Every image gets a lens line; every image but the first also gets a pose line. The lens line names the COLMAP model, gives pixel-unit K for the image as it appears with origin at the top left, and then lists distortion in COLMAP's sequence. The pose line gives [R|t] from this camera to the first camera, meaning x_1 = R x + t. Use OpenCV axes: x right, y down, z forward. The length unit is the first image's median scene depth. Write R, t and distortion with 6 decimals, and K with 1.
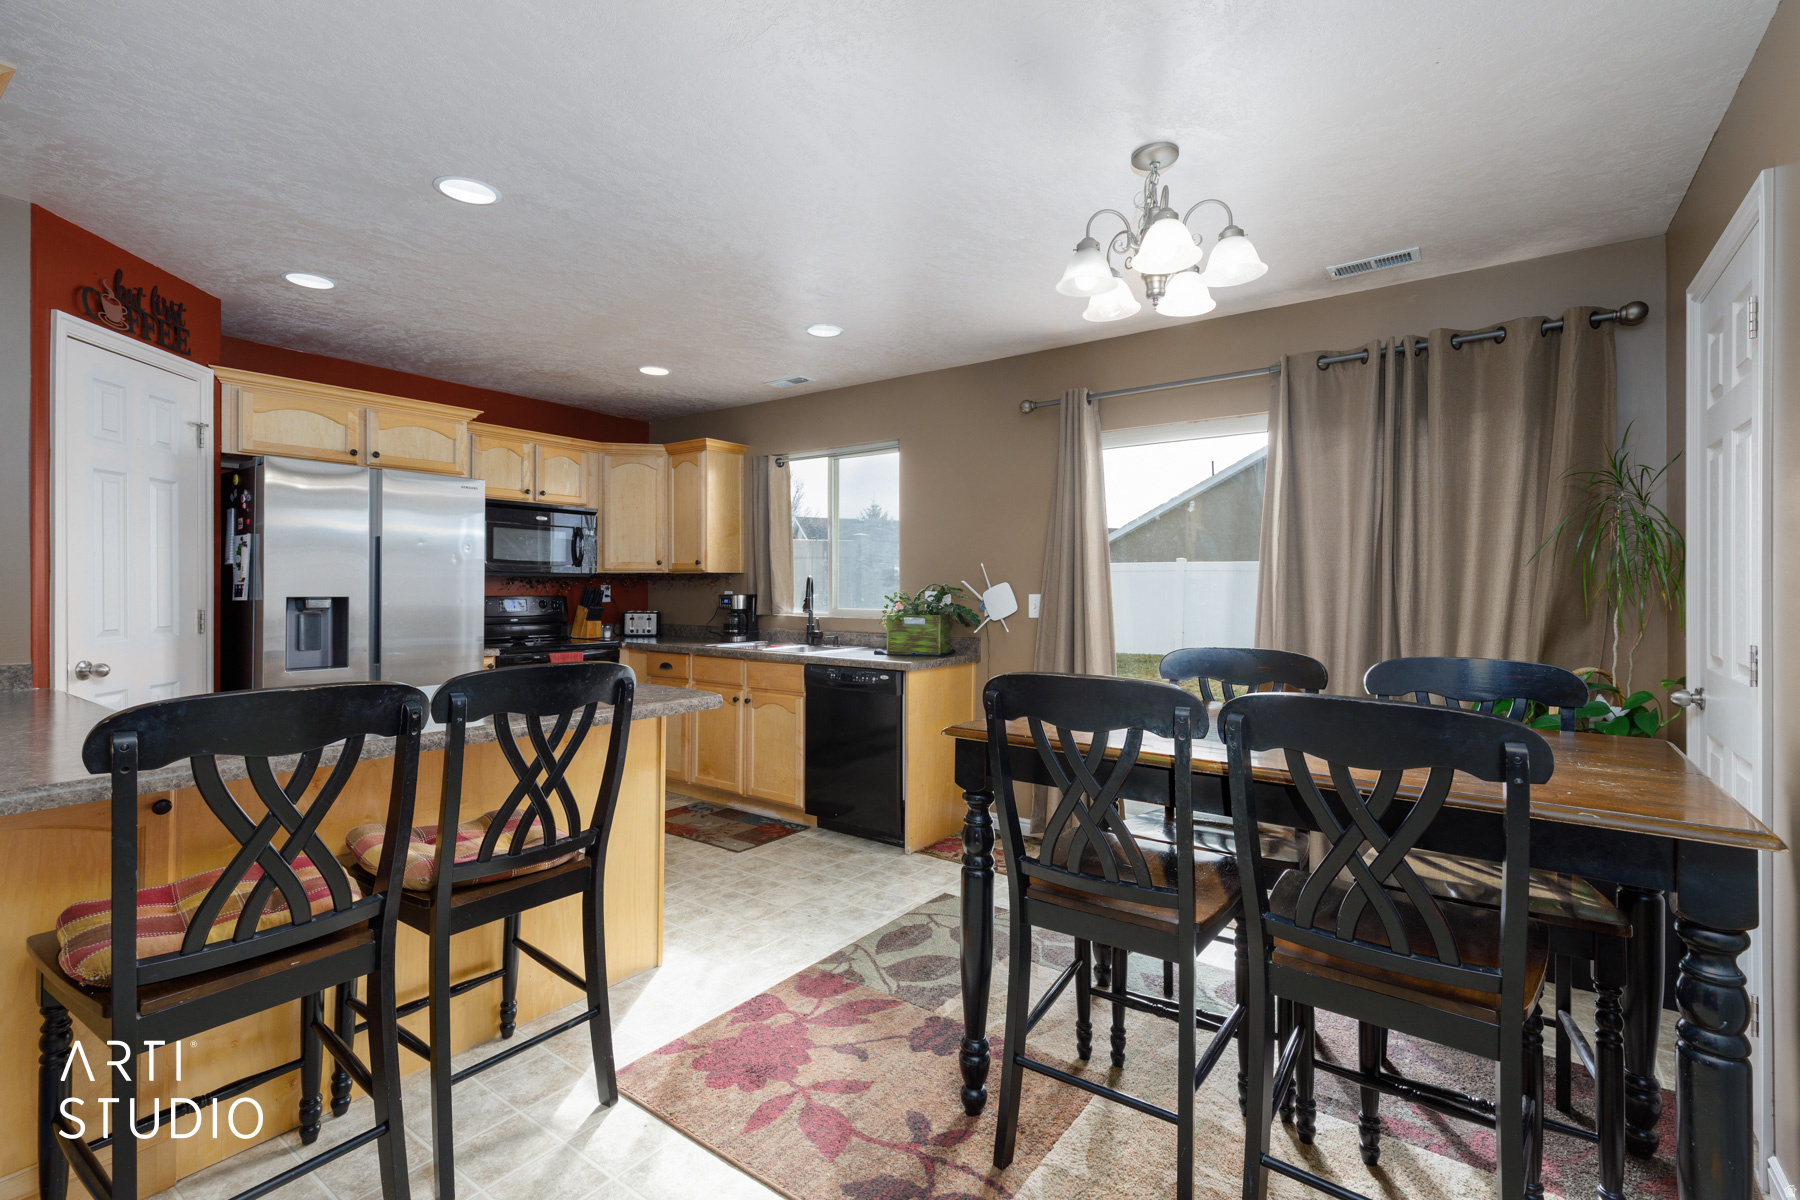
lens RADIAL K [[813.0, 0, 892.9], [0, 813.0, 584.9], [0, 0, 1]] dist [0.007469, -0.000897]
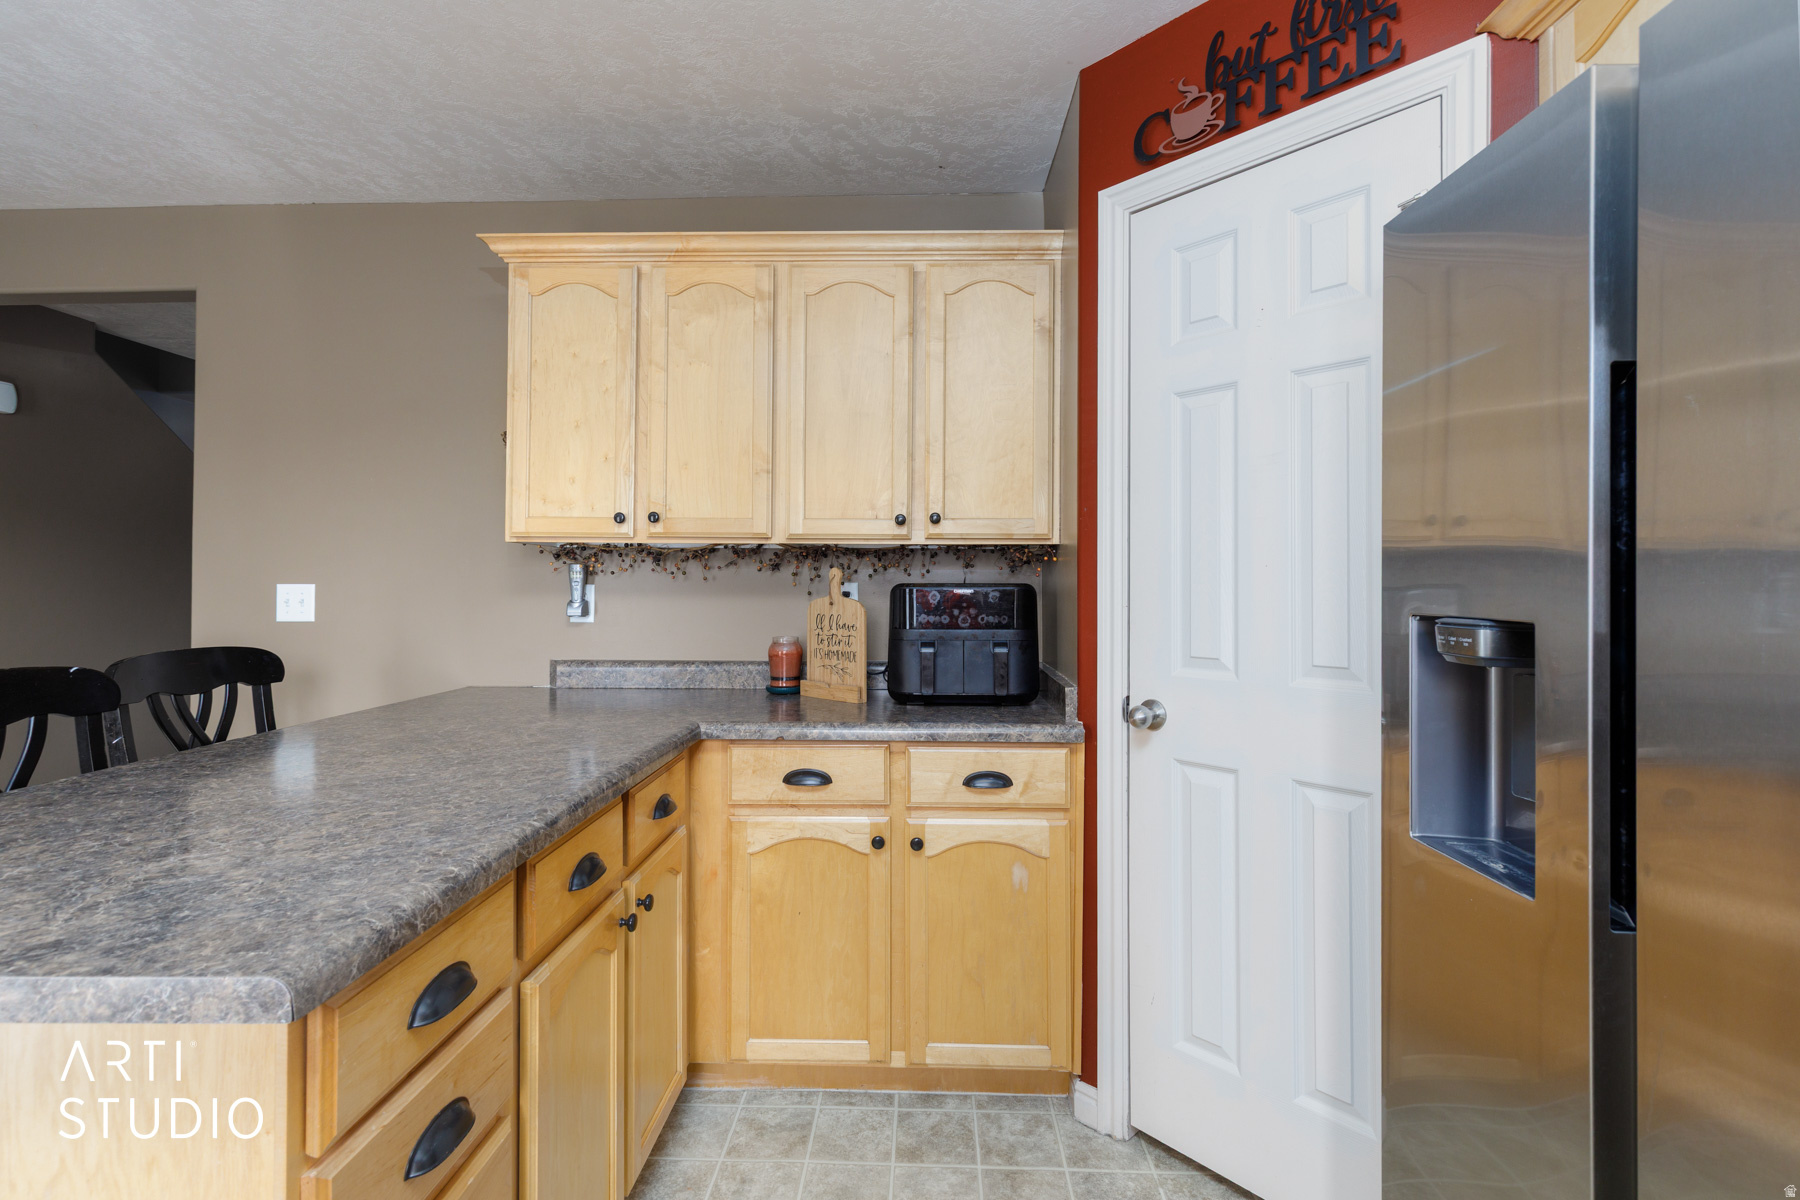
lens RADIAL K [[813.0, 0, 908.5], [0, 813.0, 573.0], [0, 0, 1]] dist [0.007469, -0.000897]
pose [[-0.823115, -0.016360, -0.567639, -0.321888], [-0.006831, 0.999798, -0.018910, 0.004823], [0.567834, -0.011688, -0.823060, 0.971398]]
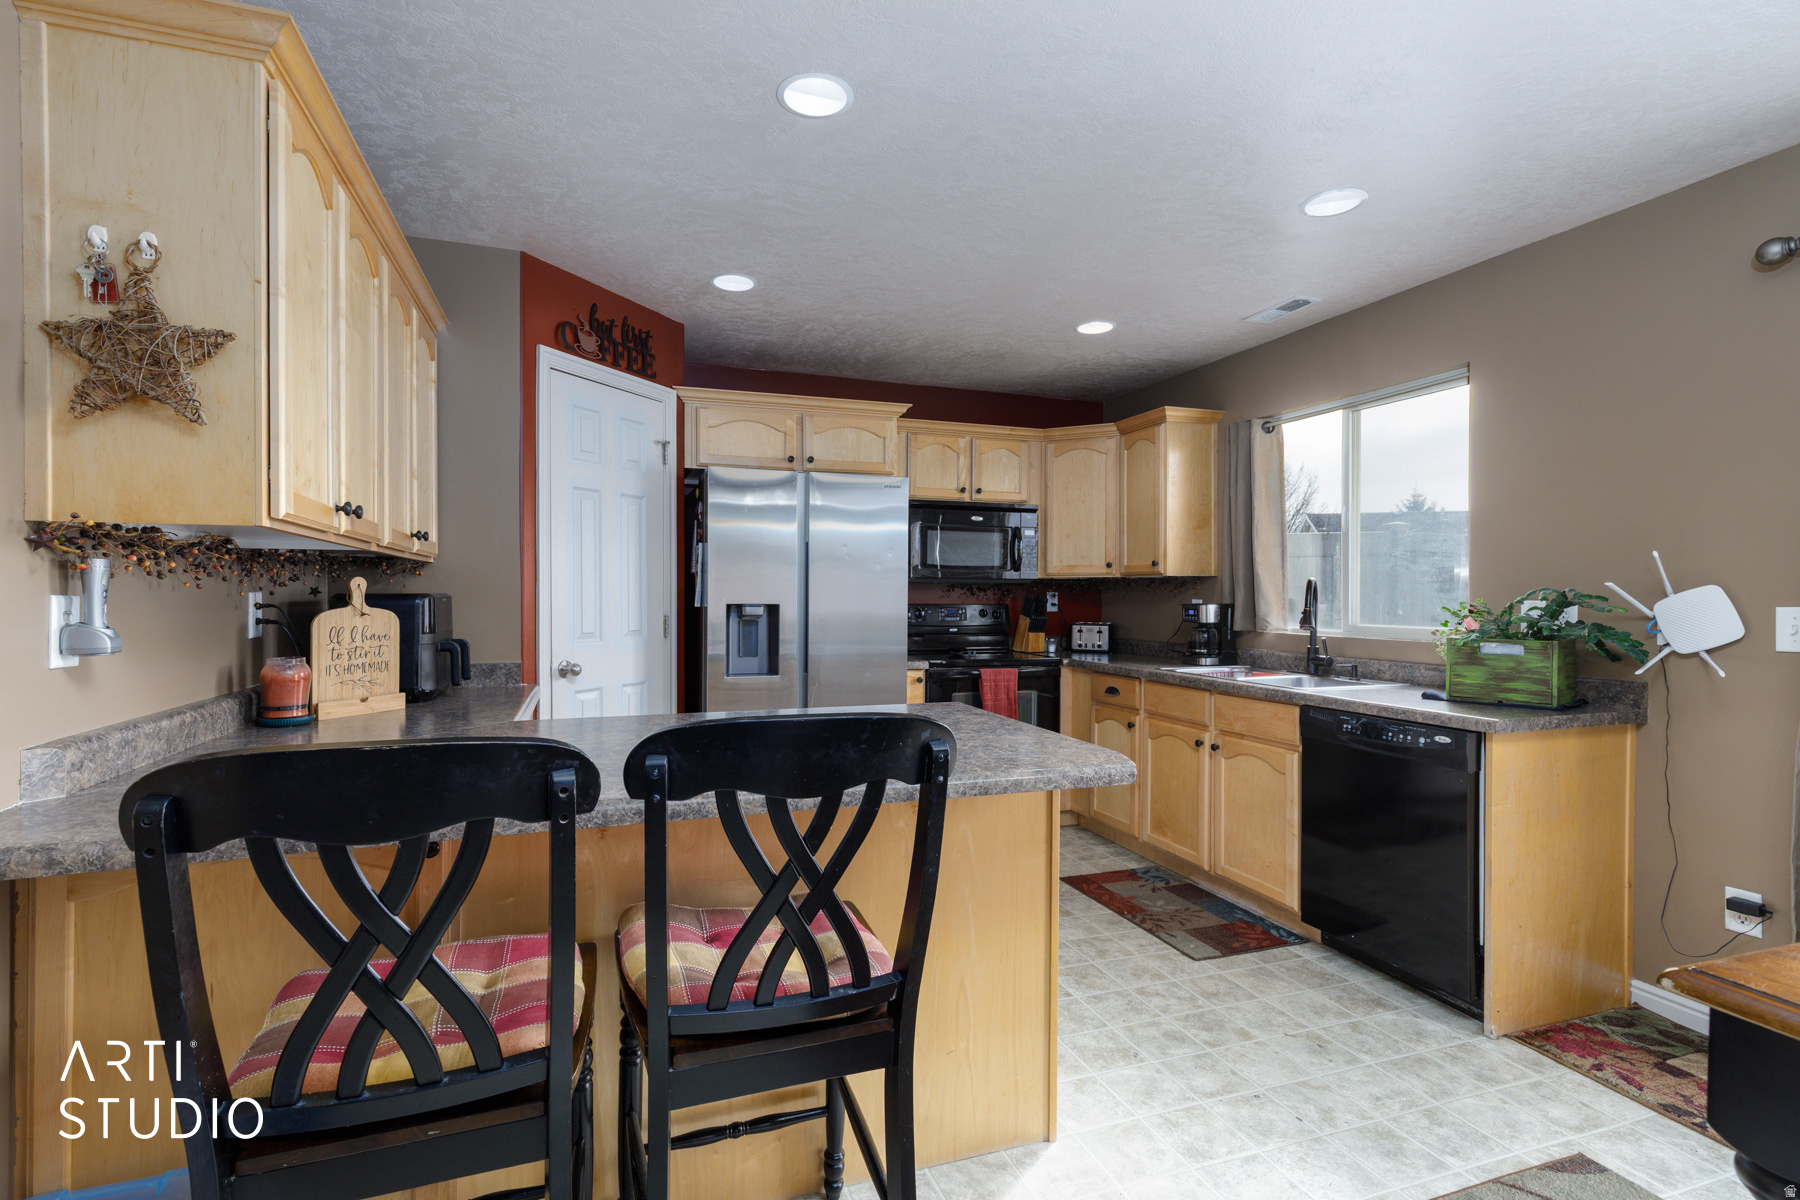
lens RADIAL K [[813.0, 0, 873.7], [0, 813.0, 599.5], [0, 0, 1]] dist [0.007469, -0.000897]
pose [[0.820233, 0.002810, -0.572023, -0.010161], [0.001340, 0.999976, 0.006833, 0.002254], [0.572028, -0.006371, 0.820209, 0.229351]]
